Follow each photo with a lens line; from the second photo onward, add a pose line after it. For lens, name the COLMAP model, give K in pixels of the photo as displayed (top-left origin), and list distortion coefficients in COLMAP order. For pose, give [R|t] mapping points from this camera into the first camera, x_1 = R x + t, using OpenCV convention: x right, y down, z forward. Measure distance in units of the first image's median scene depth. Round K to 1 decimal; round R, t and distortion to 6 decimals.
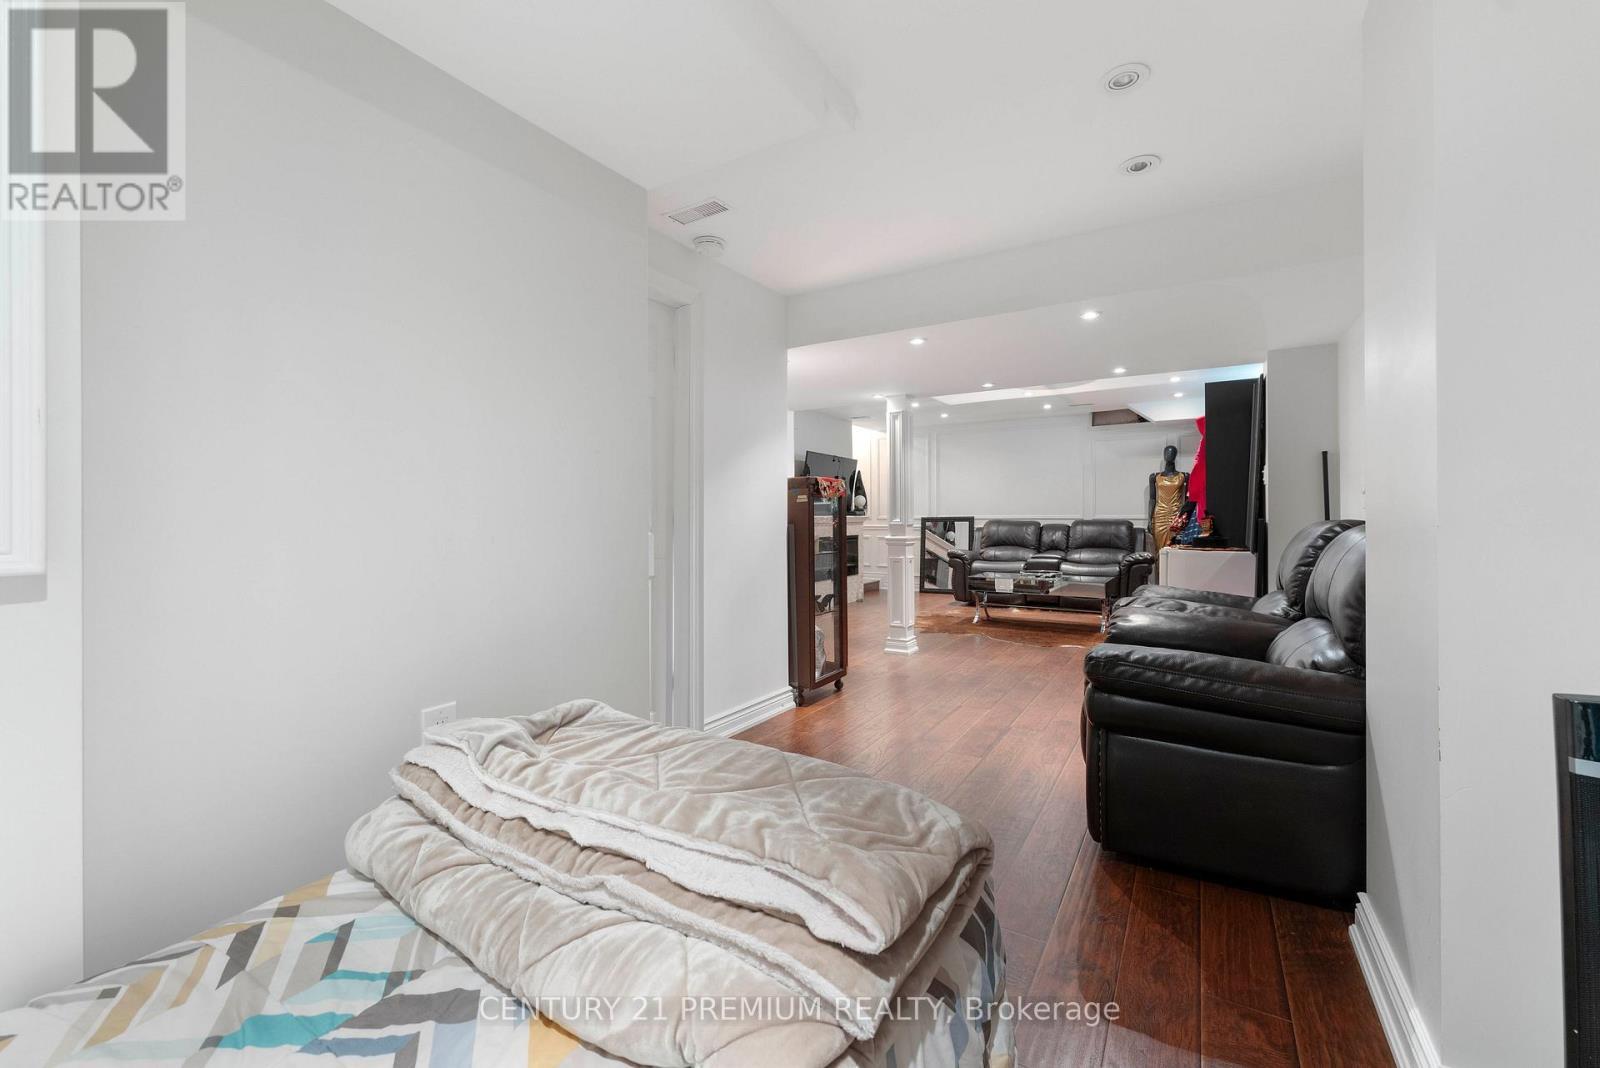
lens RADIAL K [[650.5, 0, 796.1], [0, 650.5, 524.1], [0, 0, 1]] dist [0.000543, -0.000157]
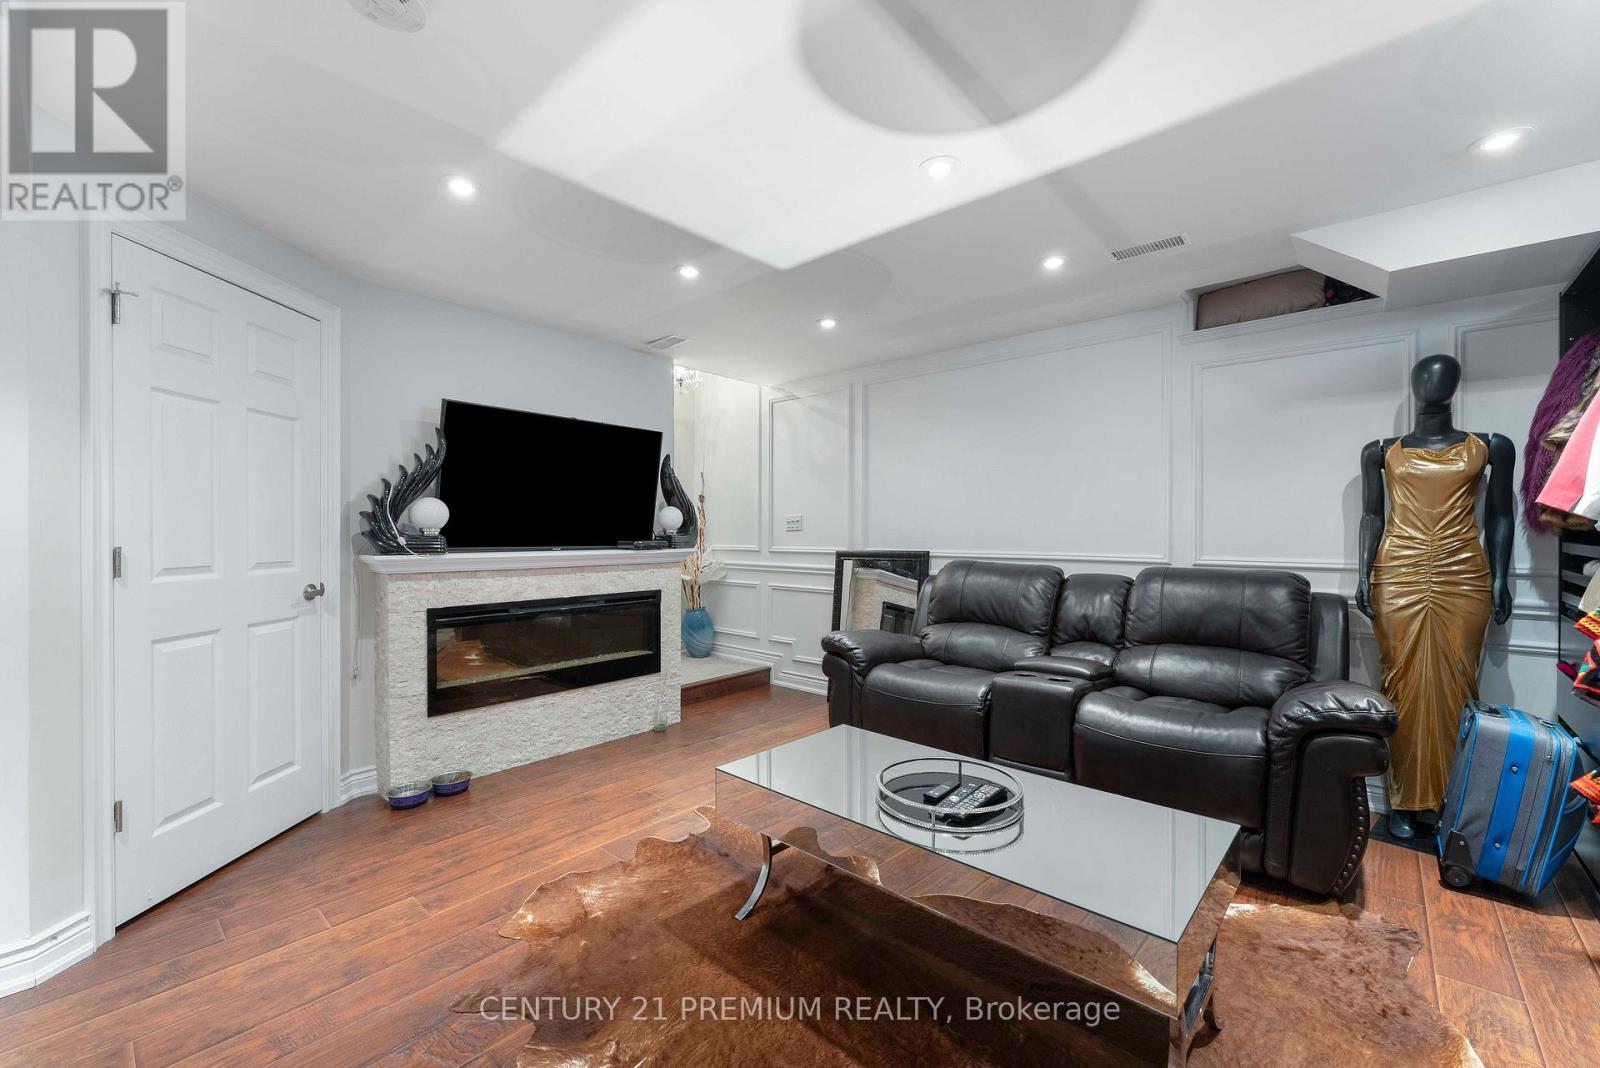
lens RADIAL K [[650.5, 0, 805.1], [0, 650.5, 534.4], [0, 0, 1]] dist [0.000543, -0.000157]
pose [[0.986315, 0.005794, -0.164772, 0.297346], [-0.006640, 0.999967, -0.004586, -0.023763], [0.164740, 0.005617, 0.986321, 0.590462]]
